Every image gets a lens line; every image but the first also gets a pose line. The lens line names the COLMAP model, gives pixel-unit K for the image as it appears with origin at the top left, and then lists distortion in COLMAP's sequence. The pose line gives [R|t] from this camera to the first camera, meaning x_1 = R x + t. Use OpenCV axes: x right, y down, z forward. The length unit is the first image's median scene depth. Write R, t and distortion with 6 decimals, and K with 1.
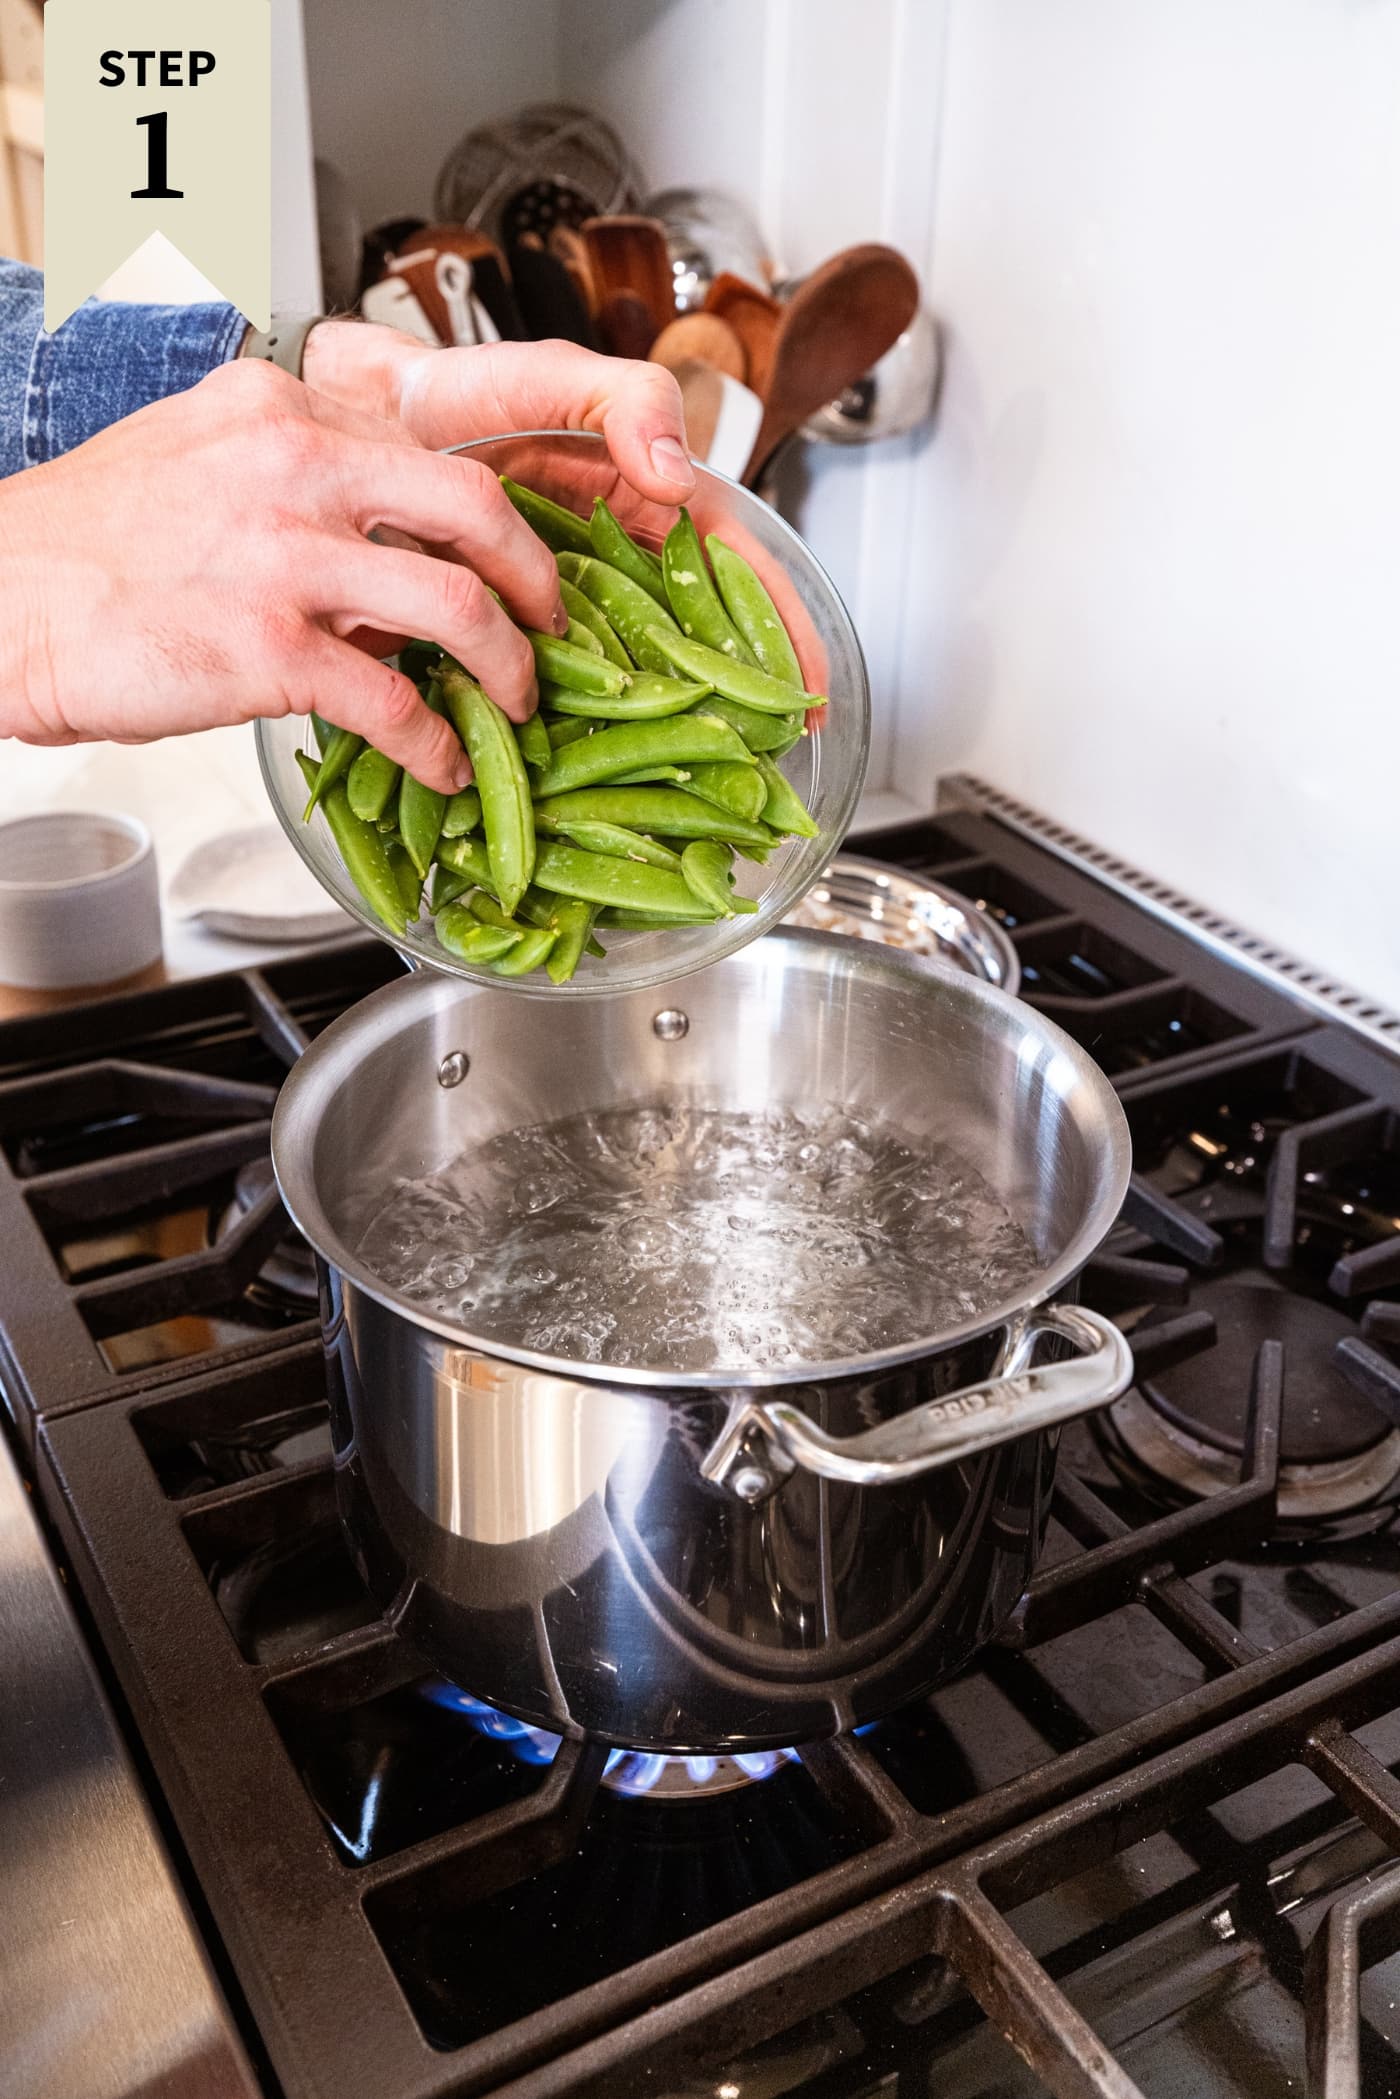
lens RADIAL K [[2316.5, 0, 699.2], [0, 2316.5, 1091.8], [0, 0, 1]] dist [-0.025160, 0.054435]
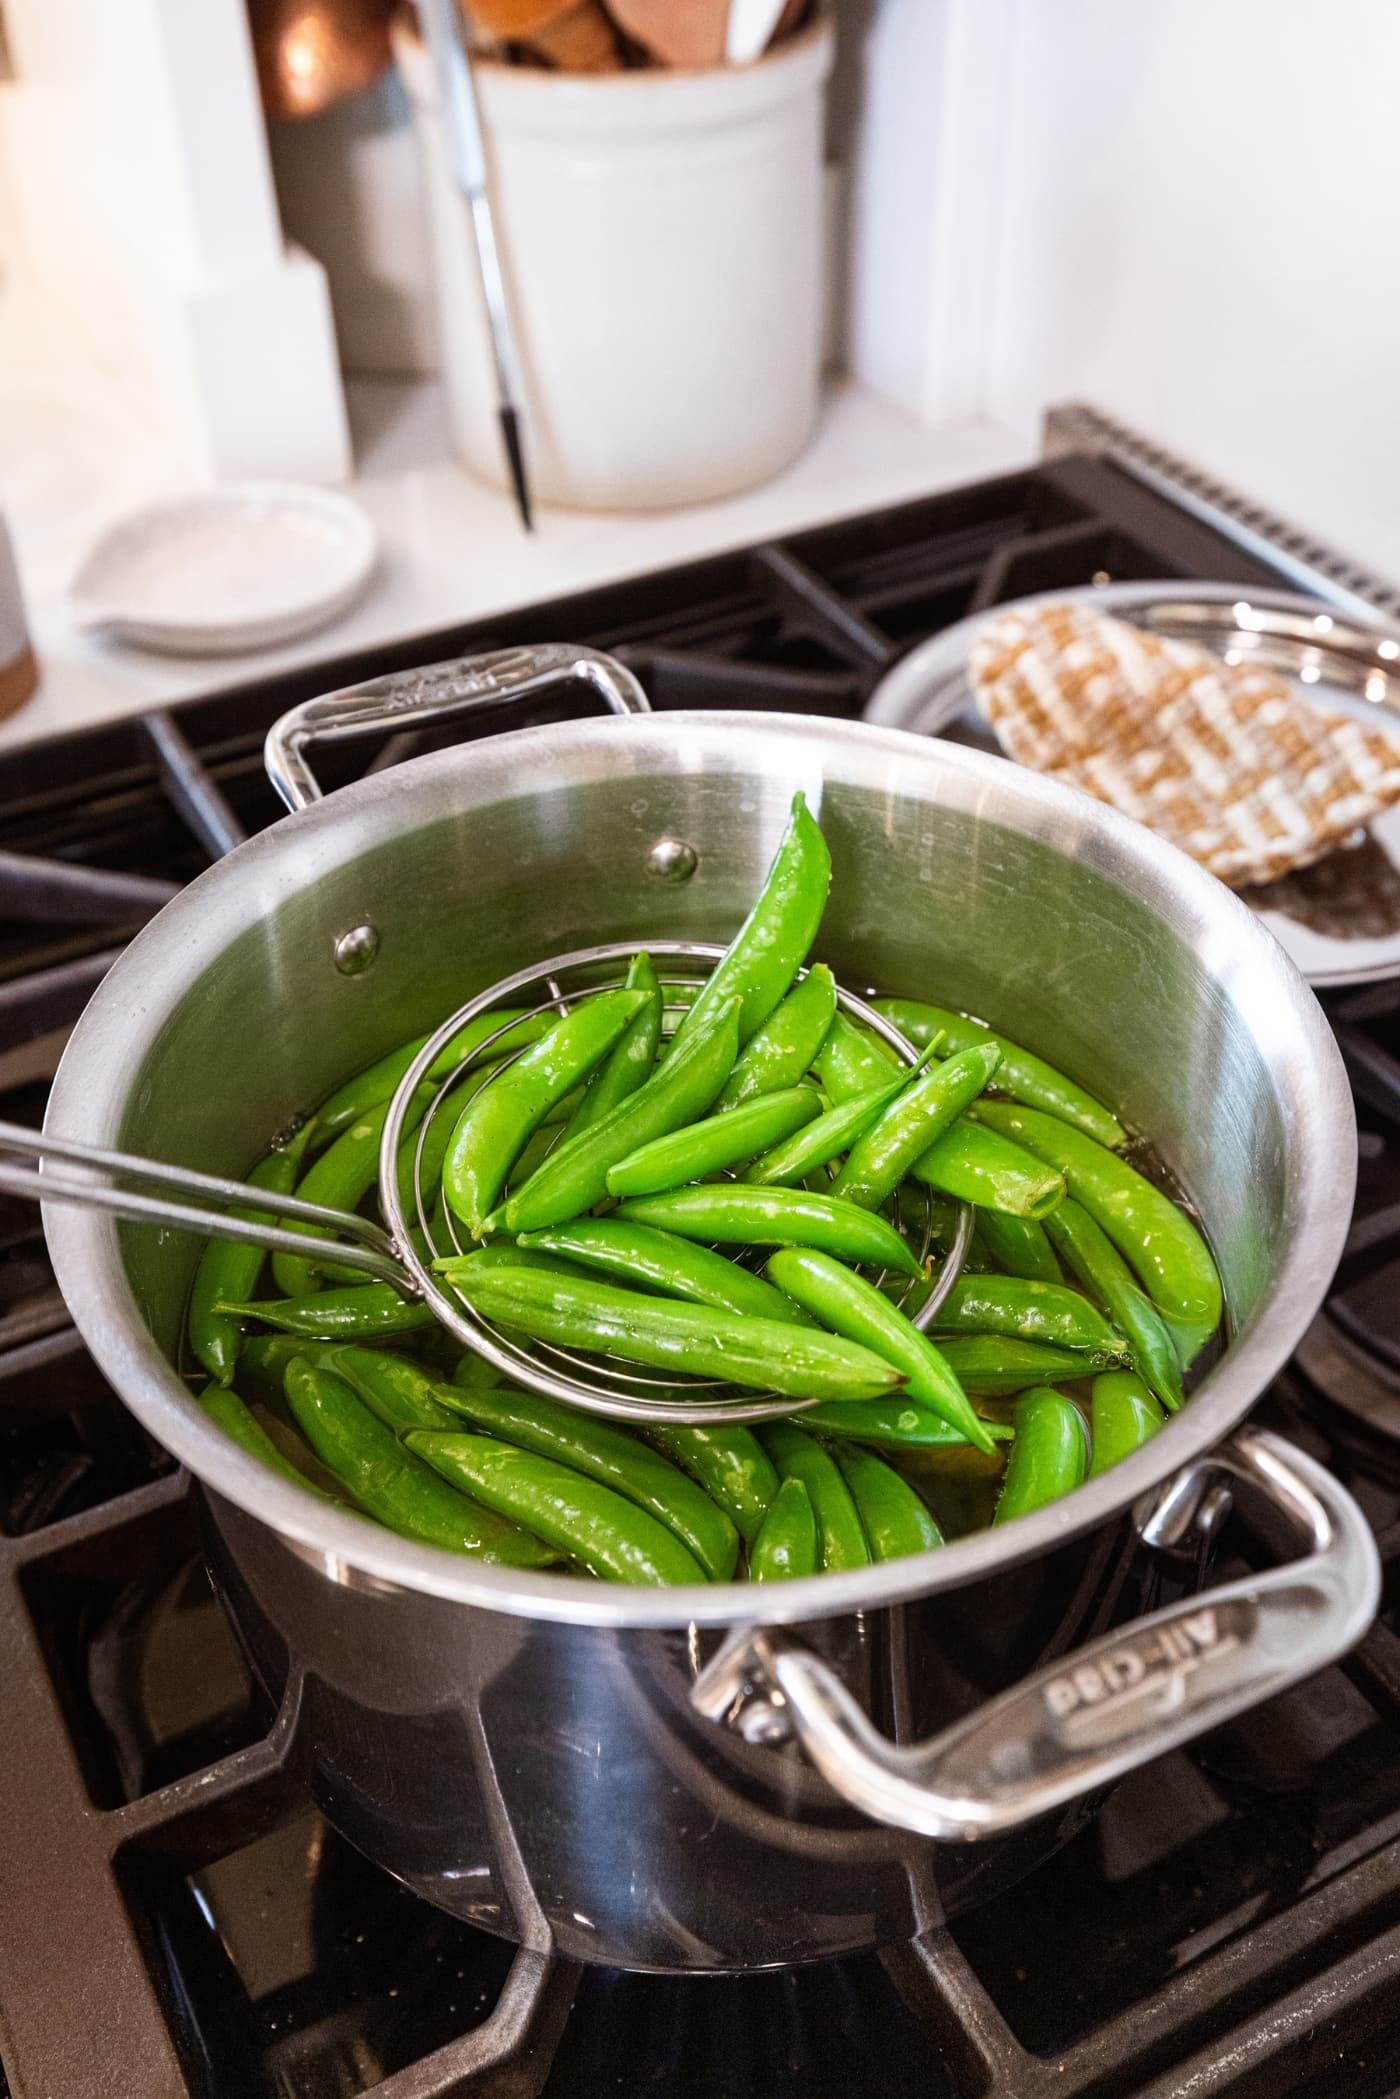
lens RADIAL K [[2159.1, 0, 750.1], [0, 2159.1, 1051.7], [0, 0, 1]] dist [0.000371, 0.011196]
pose [[0.999460, -0.017606, -0.027744, 0.021397], [0.022782, 0.979737, 0.198986, -0.075402], [0.023679, -0.199511, 0.979609, 0.256726]]
